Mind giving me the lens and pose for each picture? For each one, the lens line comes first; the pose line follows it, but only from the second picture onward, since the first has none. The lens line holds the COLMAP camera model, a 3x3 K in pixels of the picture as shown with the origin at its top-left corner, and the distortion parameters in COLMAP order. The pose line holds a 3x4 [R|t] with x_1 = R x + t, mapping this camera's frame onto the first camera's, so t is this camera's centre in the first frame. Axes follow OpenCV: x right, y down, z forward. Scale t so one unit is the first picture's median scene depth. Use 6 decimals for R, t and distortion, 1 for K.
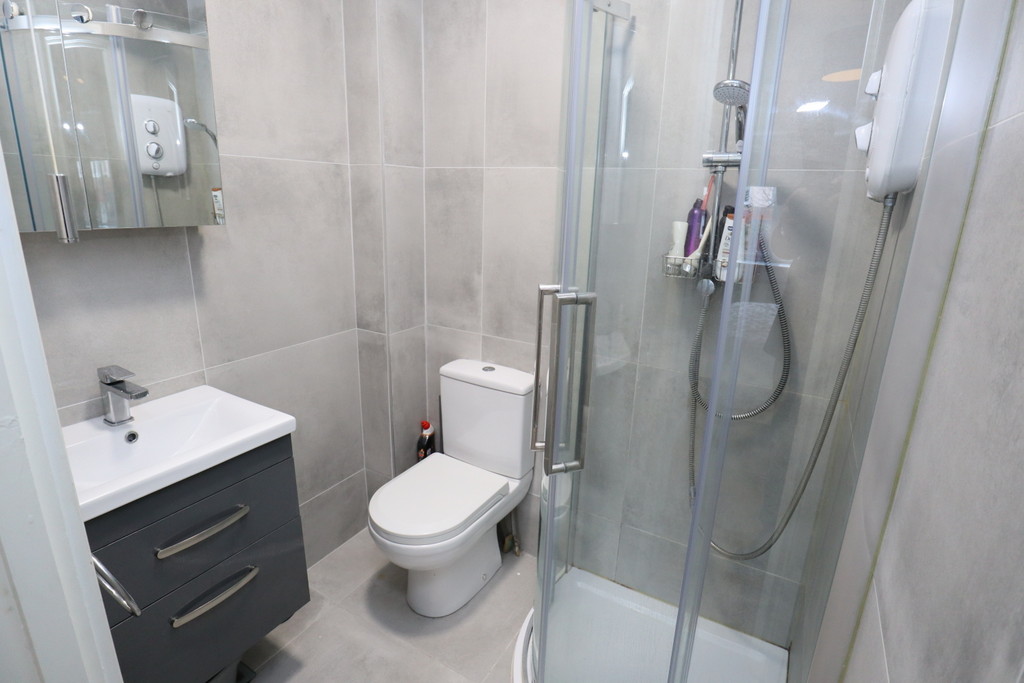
lens RADIAL K [[530.3, 0, 508.8], [0, 530.3, 342.6], [0, 0, 1]] dist [-0.005860, -0.000861]
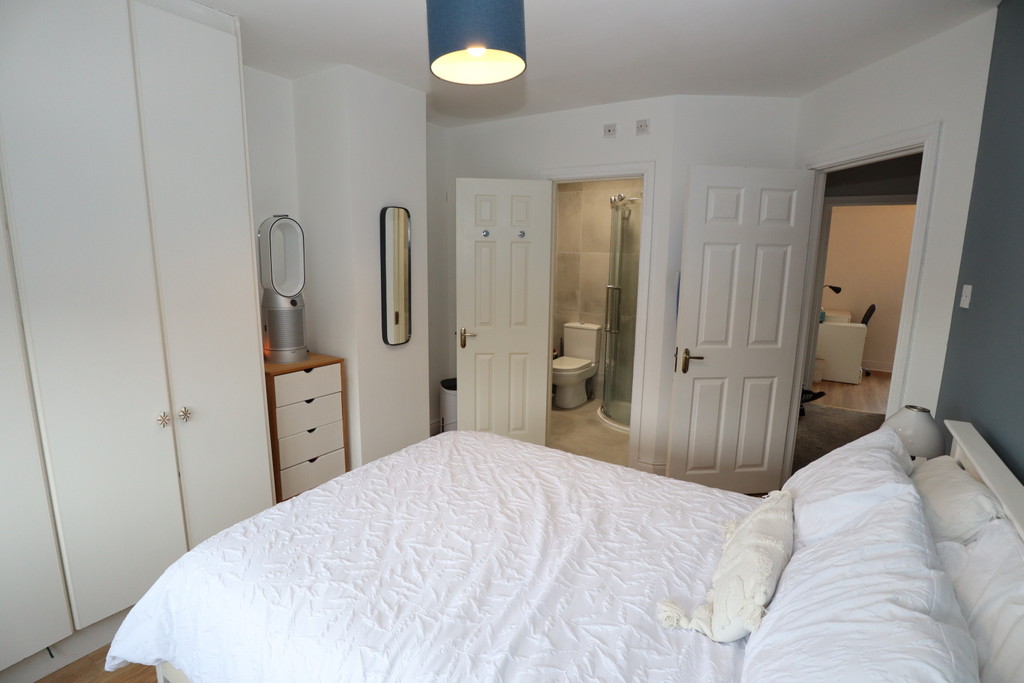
lens RADIAL K [[530.3, 0, 516.5], [0, 530.3, 342.2], [0, 0, 1]] dist [-0.005860, -0.000861]
pose [[0.999538, -0.006829, -0.029613, -0.309872], [0.003304, 0.993069, -0.117487, 0.483065], [0.030210, 0.117335, 0.992633, -1.790403]]
